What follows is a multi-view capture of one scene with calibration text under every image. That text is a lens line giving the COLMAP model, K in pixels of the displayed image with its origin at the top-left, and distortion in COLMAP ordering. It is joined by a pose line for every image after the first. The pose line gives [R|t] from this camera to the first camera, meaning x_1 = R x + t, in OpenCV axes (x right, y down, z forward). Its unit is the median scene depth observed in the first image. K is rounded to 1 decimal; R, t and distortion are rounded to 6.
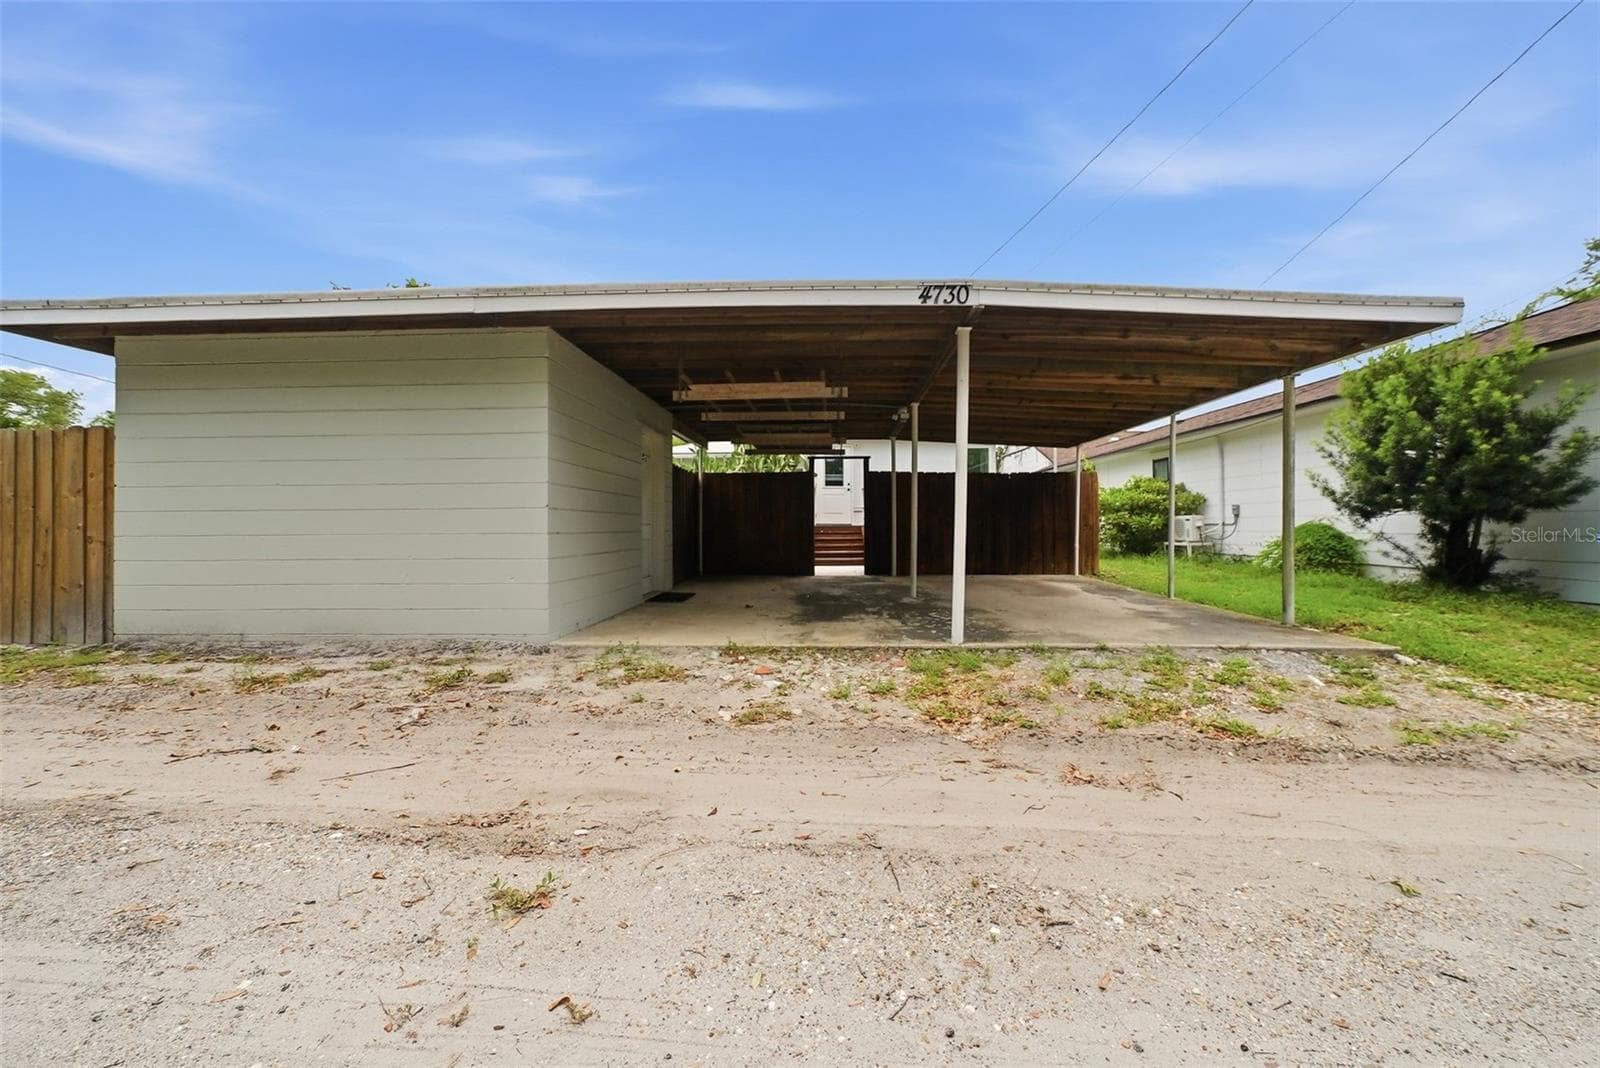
lens RADIAL K [[606.1, 0, 800.0], [0, 606.1, 534.0], [0, 0, 1]] dist [0.000520, 0.000092]
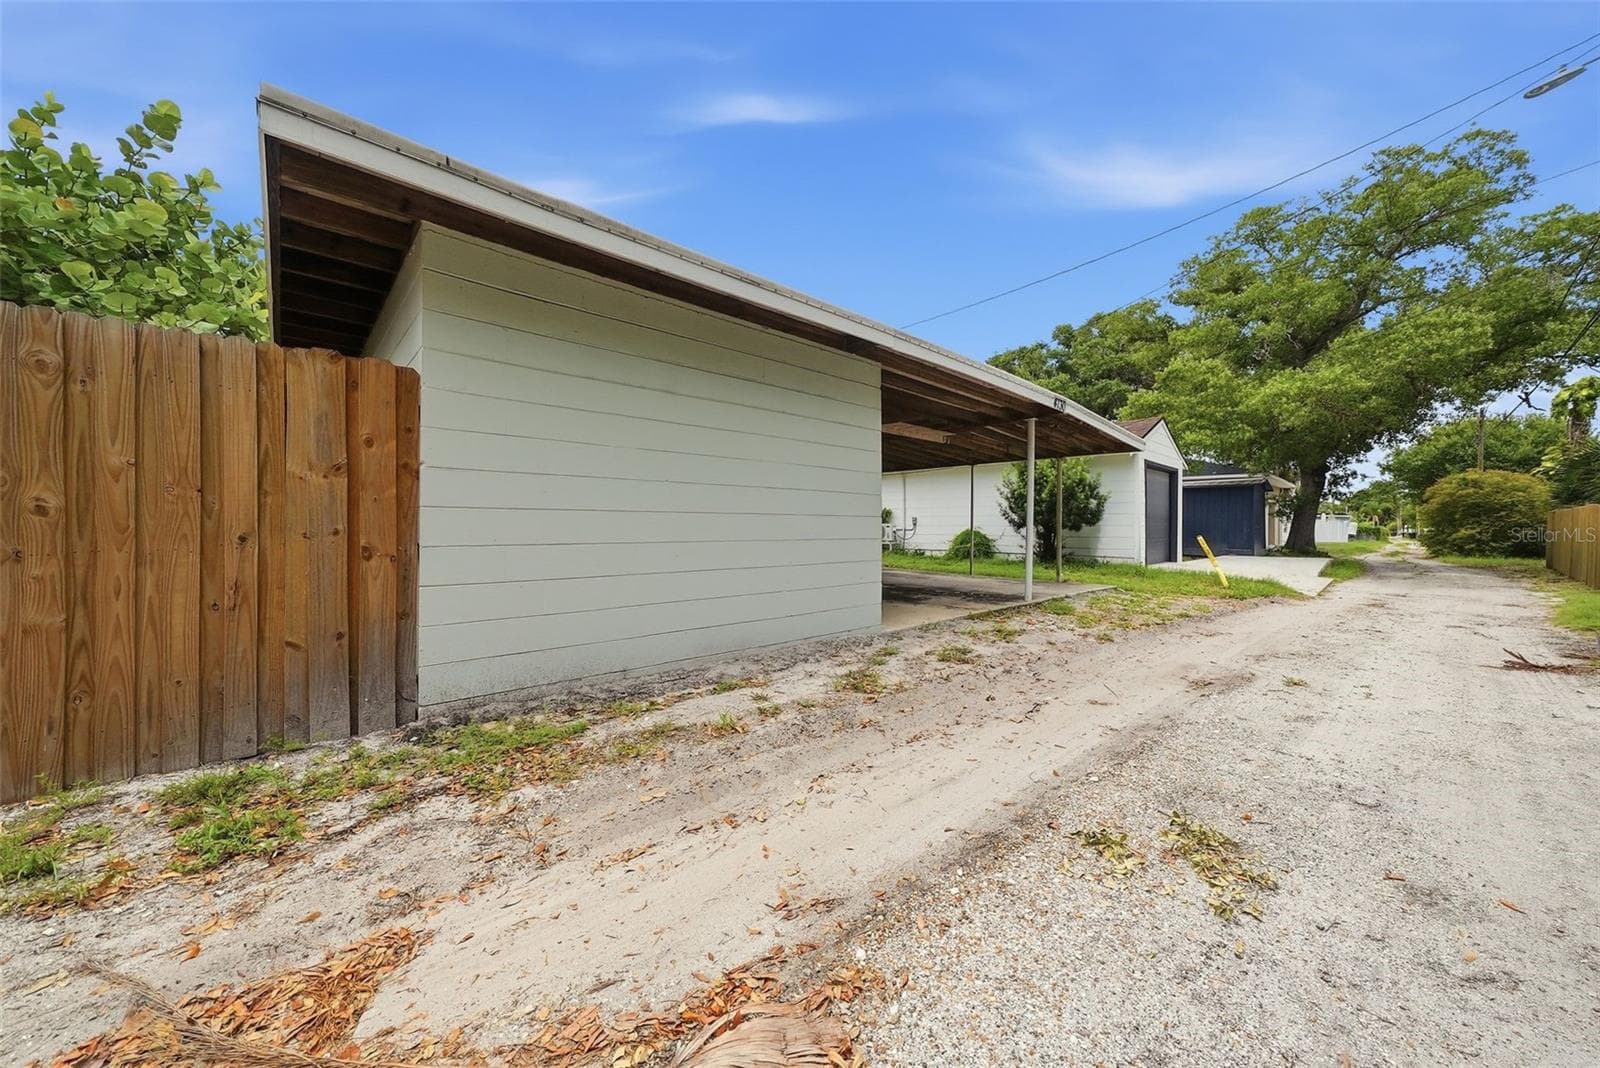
lens RADIAL K [[614.9, 0, 800.0], [0, 614.9, 534.0], [0, 0, 1]] dist [-0.000490, -0.000001]
pose [[0.664542, -0.002136, 0.747248, -1.333457], [0.006348, 0.999976, -0.002787, -0.004866], [-0.747224, 0.006595, 0.664539, 0.301110]]
